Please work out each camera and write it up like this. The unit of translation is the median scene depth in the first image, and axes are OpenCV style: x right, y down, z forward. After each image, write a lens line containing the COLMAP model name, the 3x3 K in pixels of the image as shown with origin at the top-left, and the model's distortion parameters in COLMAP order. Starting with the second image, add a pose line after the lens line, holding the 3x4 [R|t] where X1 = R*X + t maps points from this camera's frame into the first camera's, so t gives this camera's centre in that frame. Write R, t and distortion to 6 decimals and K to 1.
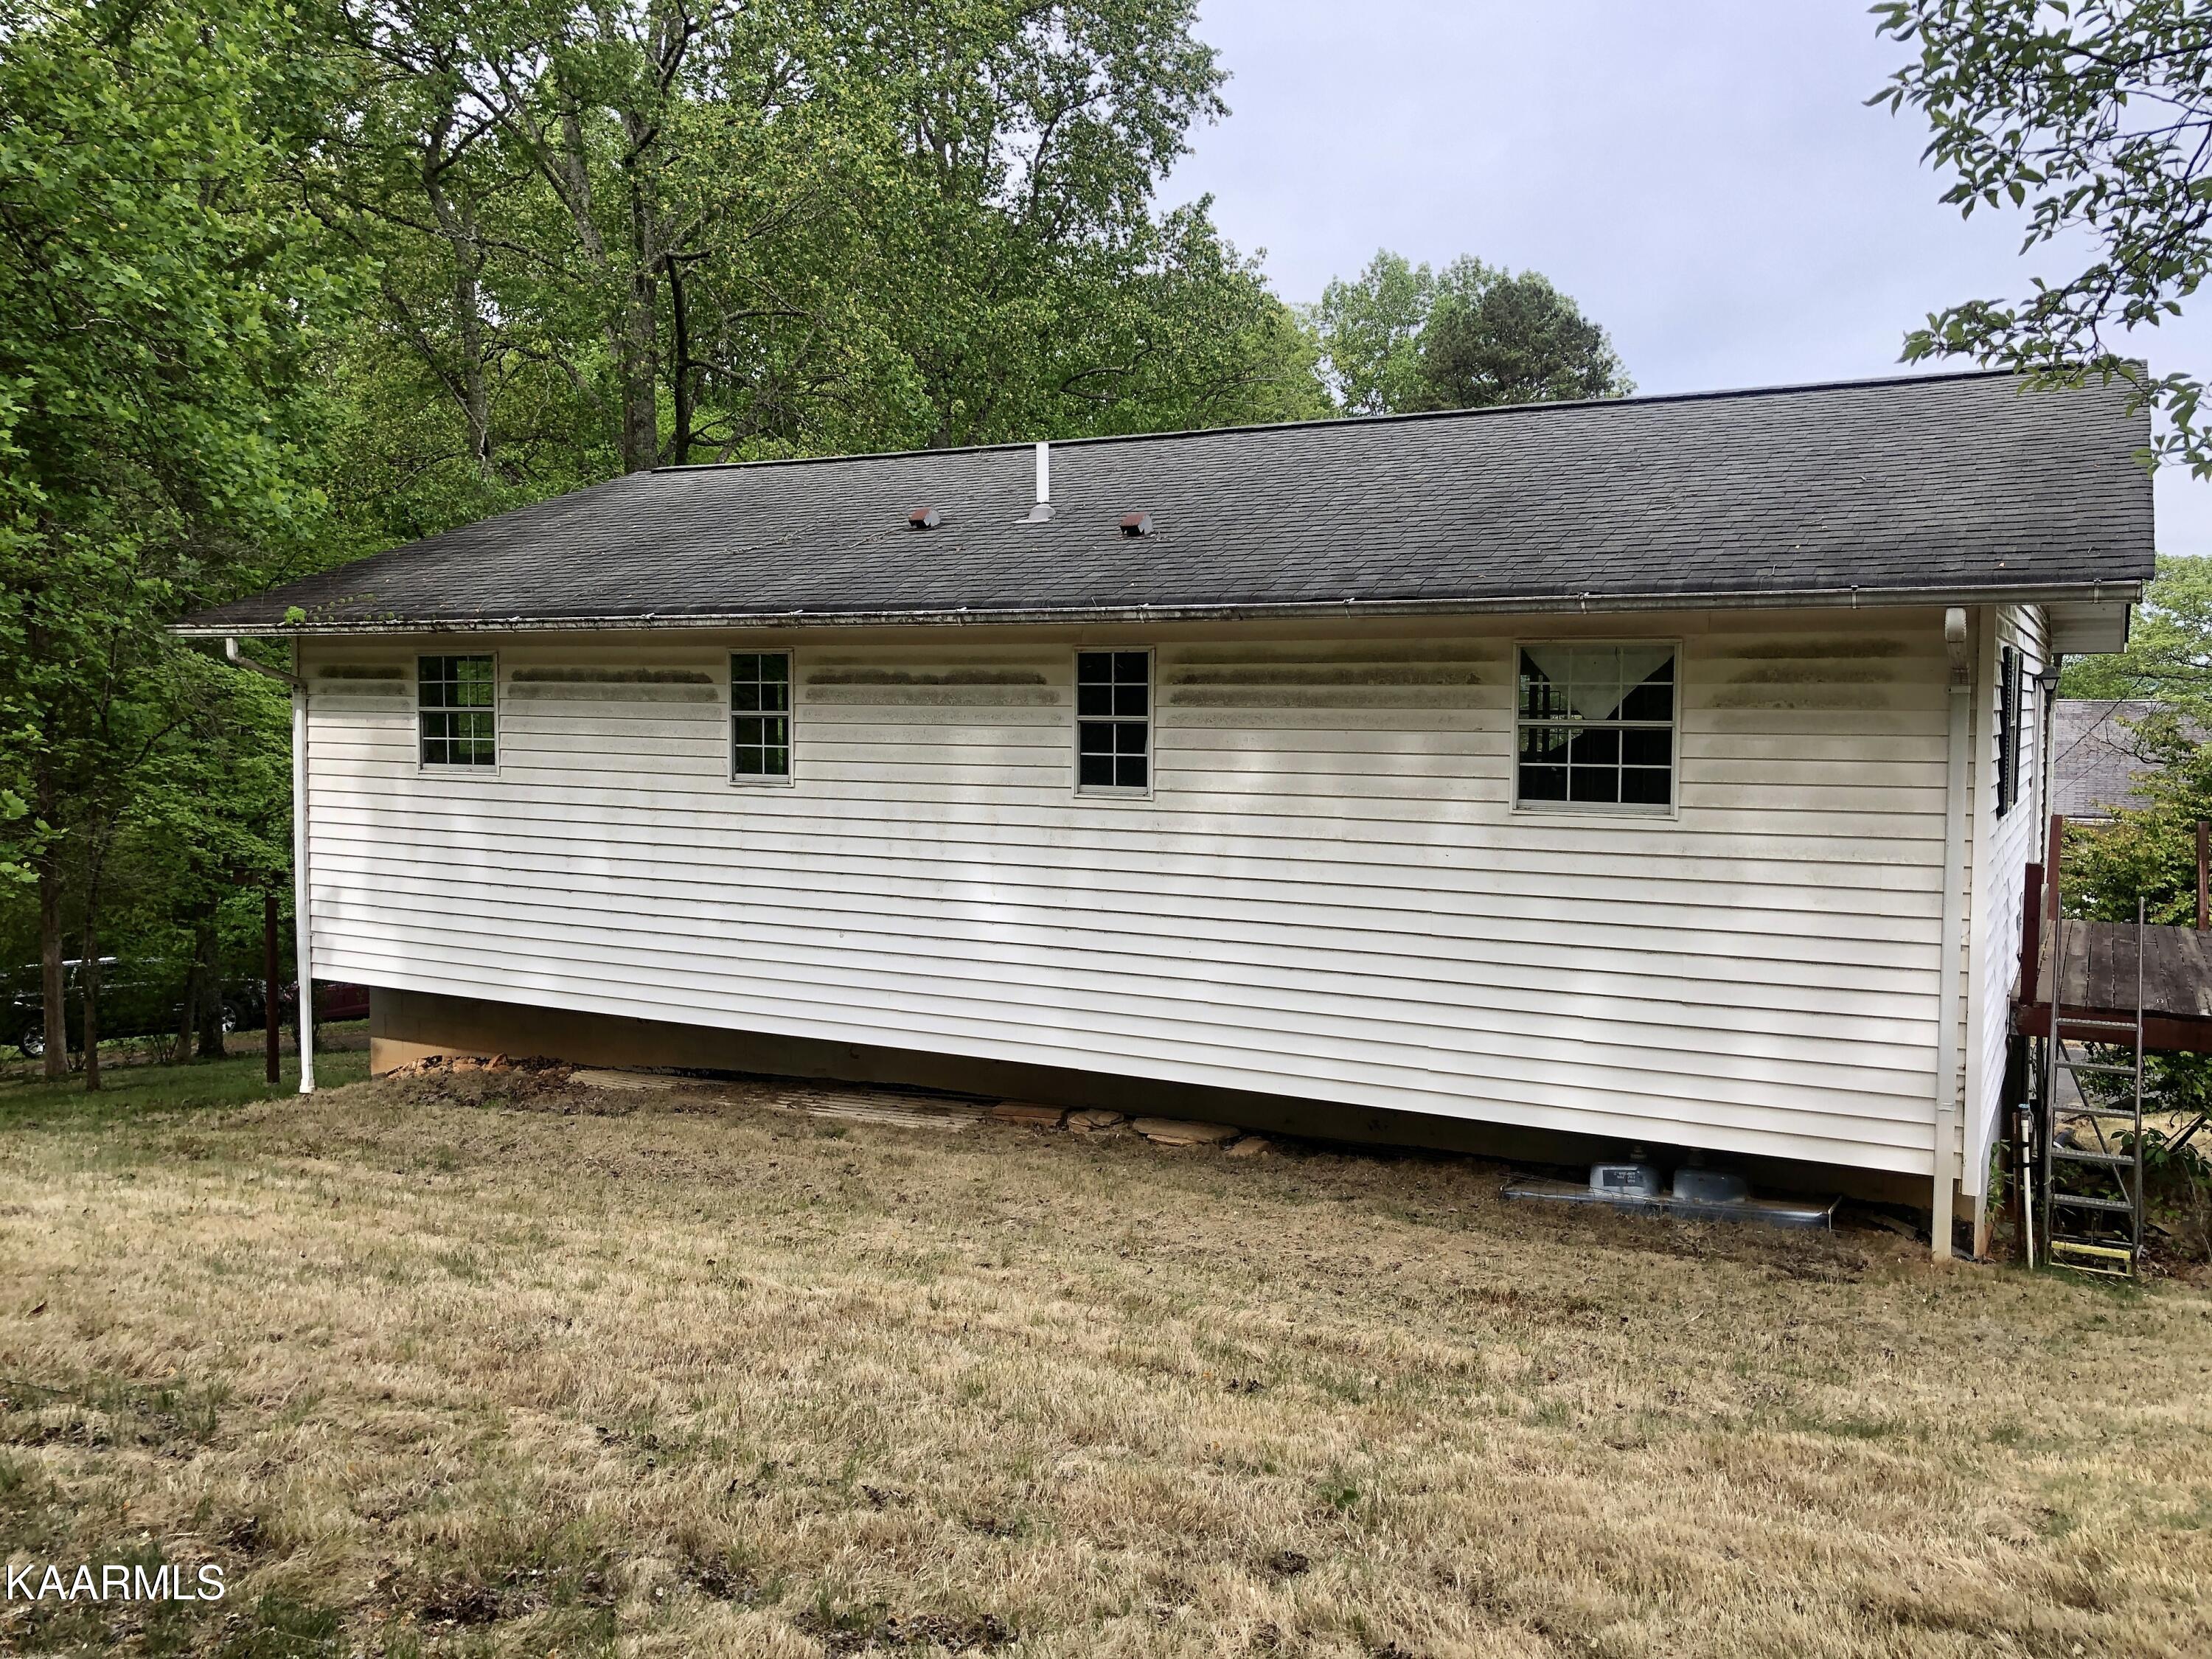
lens RADIAL K [[1795.5, 0, 1106.0], [0, 1795.5, 829.5], [0, 0, 1]] dist [0.070476, -0.079326]
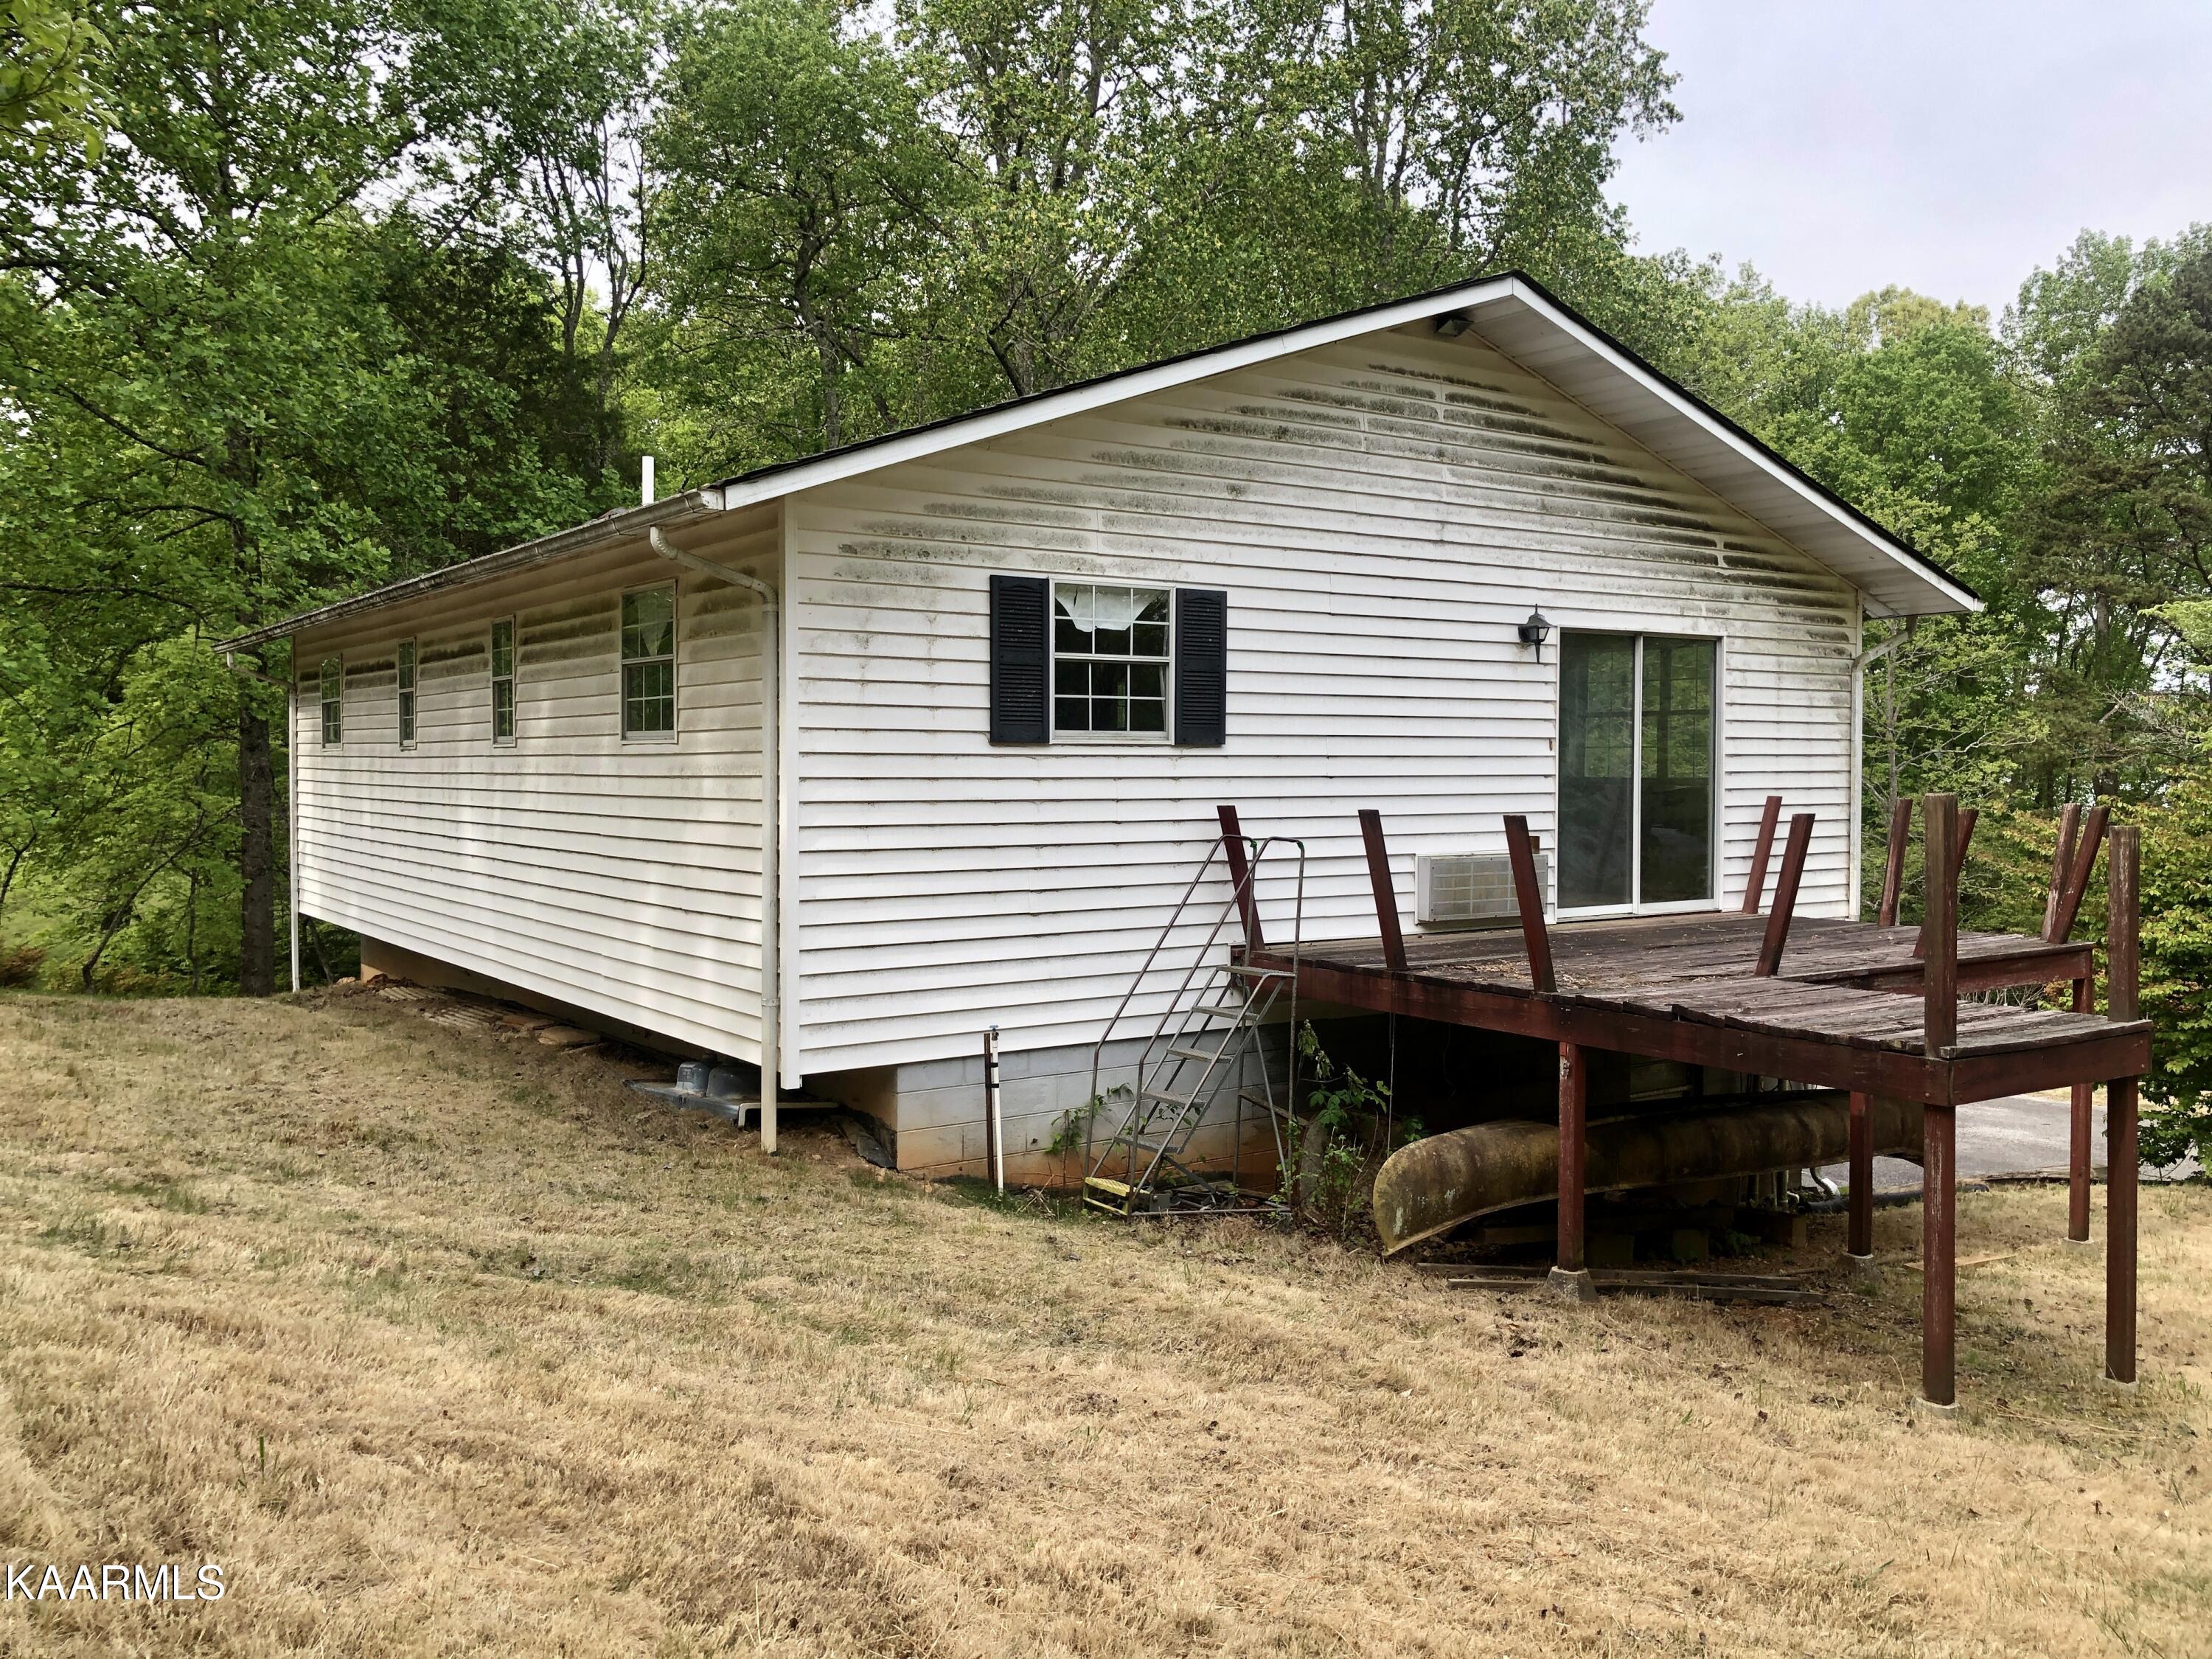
lens RADIAL K [[1795.5, 0, 1106.0], [0, 1795.5, 829.5], [0, 0, 1]] dist [0.070476, -0.079326]
pose [[0.895928, 0.010810, -0.444068, 0.662828], [-0.027632, 0.999124, -0.031428, 0.047216], [0.443339, 0.040428, 0.895442, 0.084744]]
